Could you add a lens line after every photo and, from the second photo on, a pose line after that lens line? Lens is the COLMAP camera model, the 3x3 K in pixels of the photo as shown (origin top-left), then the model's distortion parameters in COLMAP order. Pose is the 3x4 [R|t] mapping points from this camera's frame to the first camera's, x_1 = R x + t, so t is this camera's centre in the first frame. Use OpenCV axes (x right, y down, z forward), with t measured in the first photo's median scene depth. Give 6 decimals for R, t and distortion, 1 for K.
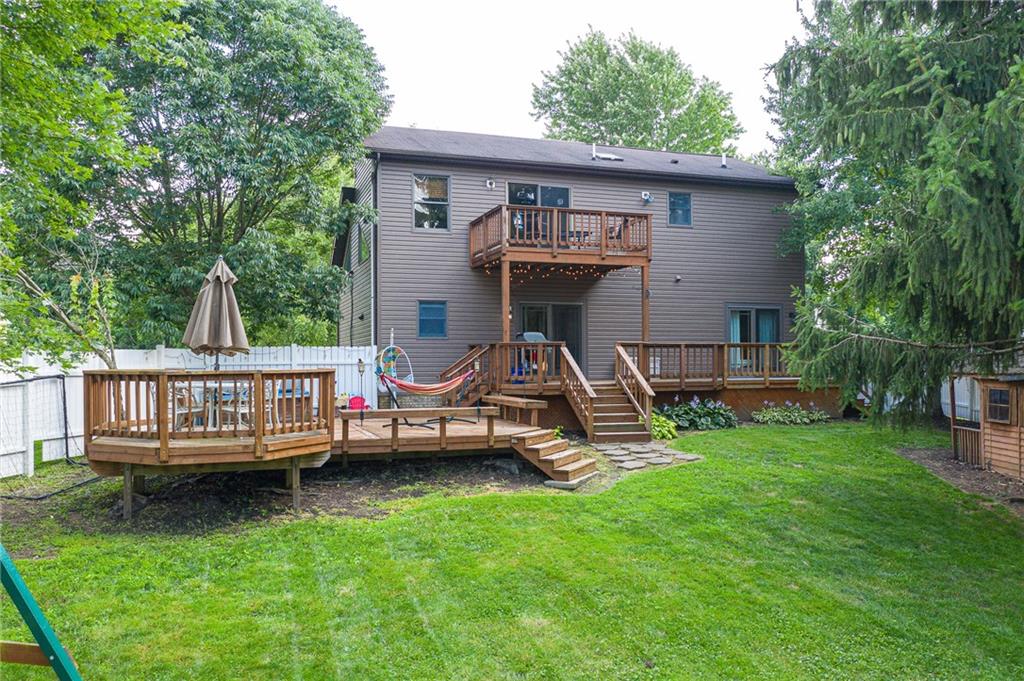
lens RADIAL K [[813.3, 0, 512.0], [0, 813.3, 340.5], [0, 0, 1]] dist [-0.006833, -0.000657]
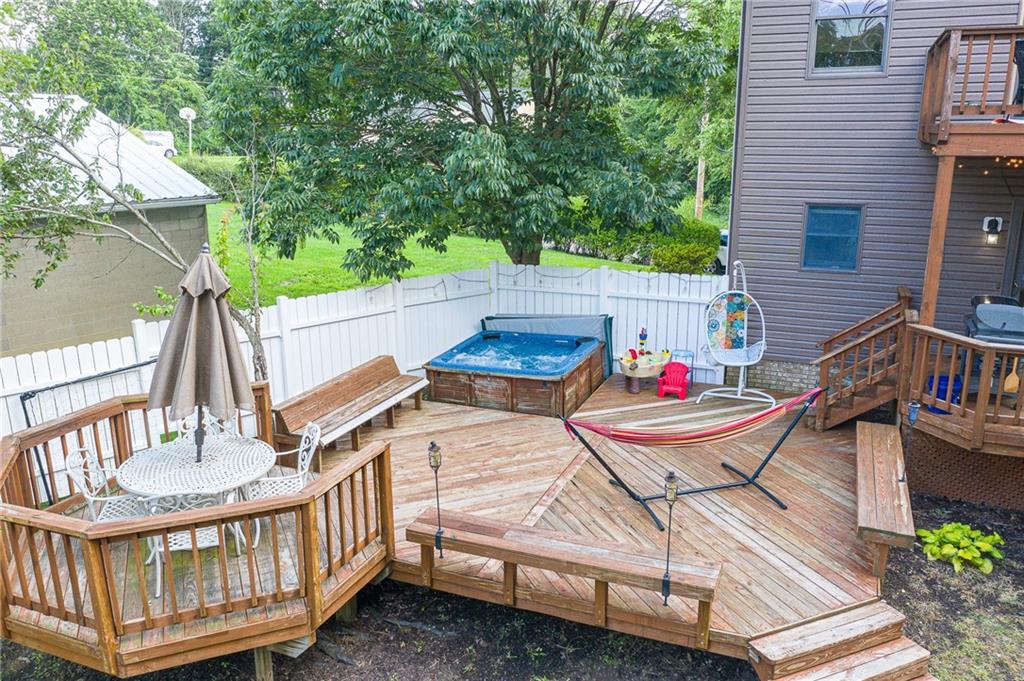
lens RADIAL K [[813.3, 0, 512.0], [0, 813.3, 340.5], [0, 0, 1]] dist [-0.006833, -0.000657]
pose [[0.751528, 0.164120, -0.638961, 0.109413], [0.017930, 0.963121, 0.268471, -0.113427], [0.659458, -0.213220, 0.720870, 0.431660]]
